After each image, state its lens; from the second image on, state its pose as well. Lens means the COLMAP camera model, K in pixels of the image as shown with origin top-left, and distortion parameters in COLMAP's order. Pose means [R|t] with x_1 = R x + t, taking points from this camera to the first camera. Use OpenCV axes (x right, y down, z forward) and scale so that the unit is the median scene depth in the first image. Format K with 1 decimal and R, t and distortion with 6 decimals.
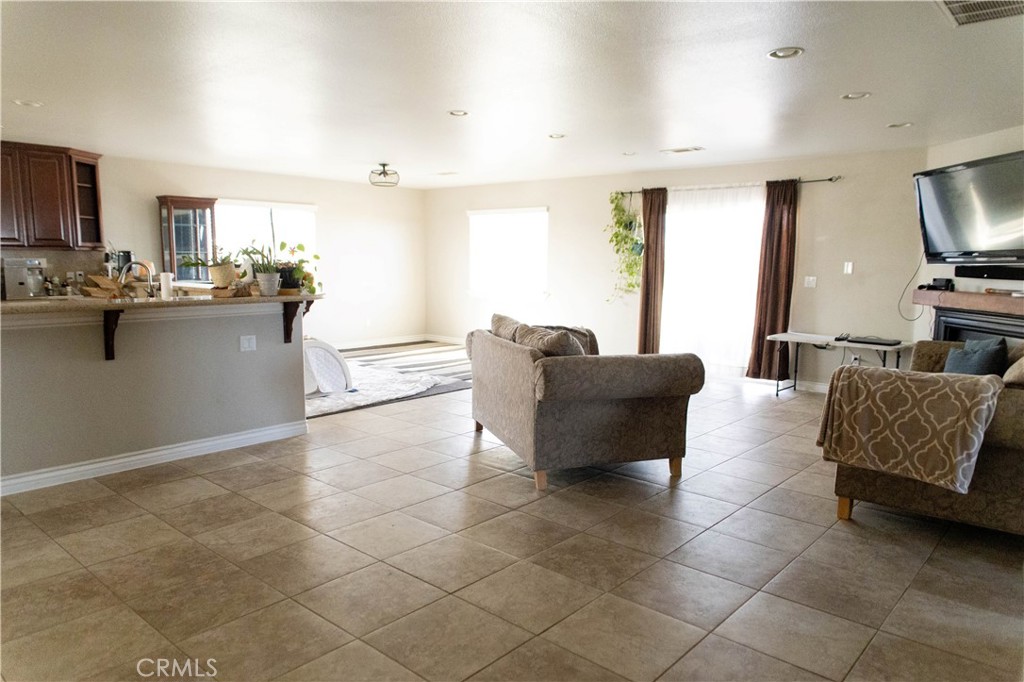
lens RADIAL K [[694.9, 0, 512.0], [0, 694.9, 341.0], [0, 0, 1]] dist [0.006246, -0.007479]
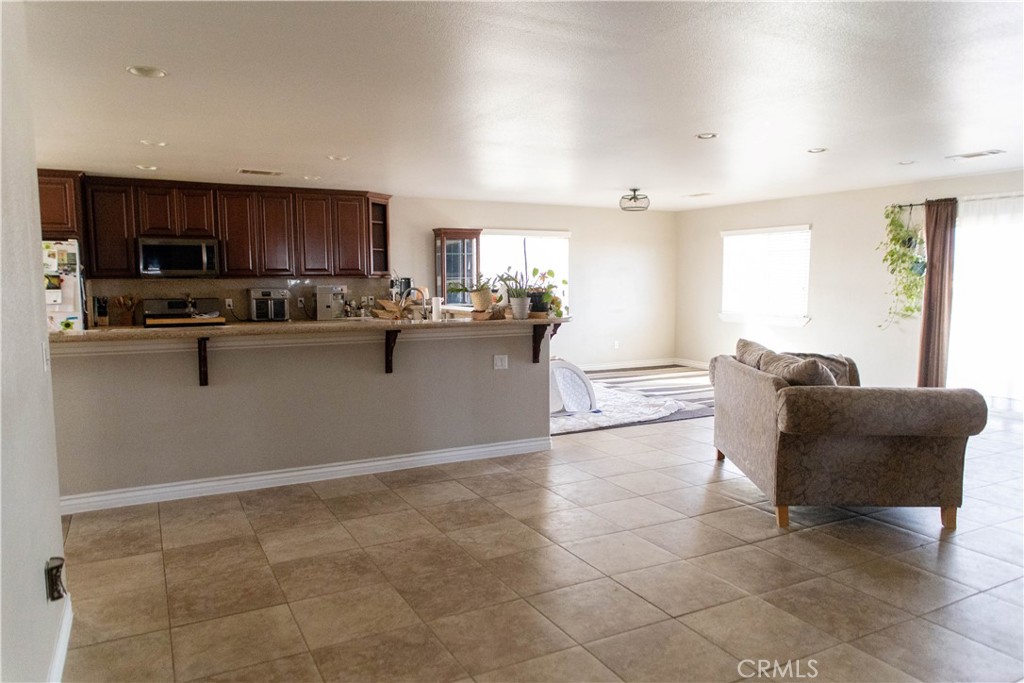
lens RADIAL K [[701.2, 0, 512.0], [0, 701.2, 341.5], [0, 0, 1]] dist [-0.002968, -0.000115]
pose [[0.936454, 0.018862, -0.350284, 0.019719], [-0.030030, 0.999198, -0.026476, -0.000626], [0.349503, 0.035313, 0.936269, -0.021059]]
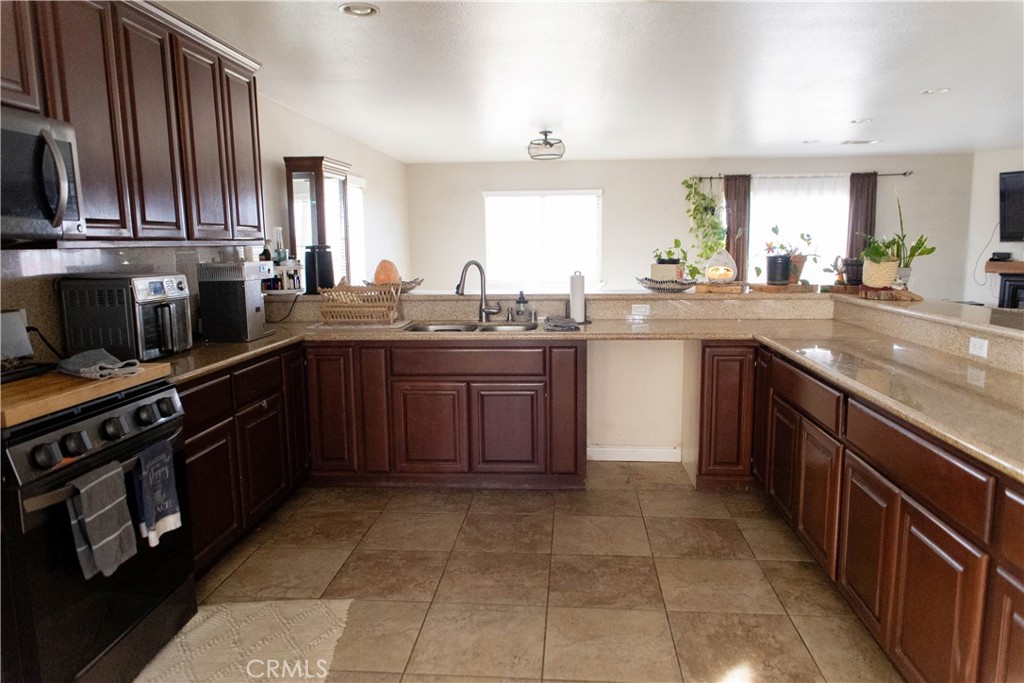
lens RADIAL K [[701.2, 0, 512.0], [0, 701.2, 341.5], [0, 0, 1]] dist [-0.002968, -0.000115]
pose [[0.803526, -0.100377, 0.586745, -1.334011], [0.090233, 0.994829, 0.046619, -0.094519], [-0.588391, 0.015484, 0.808429, 0.662550]]
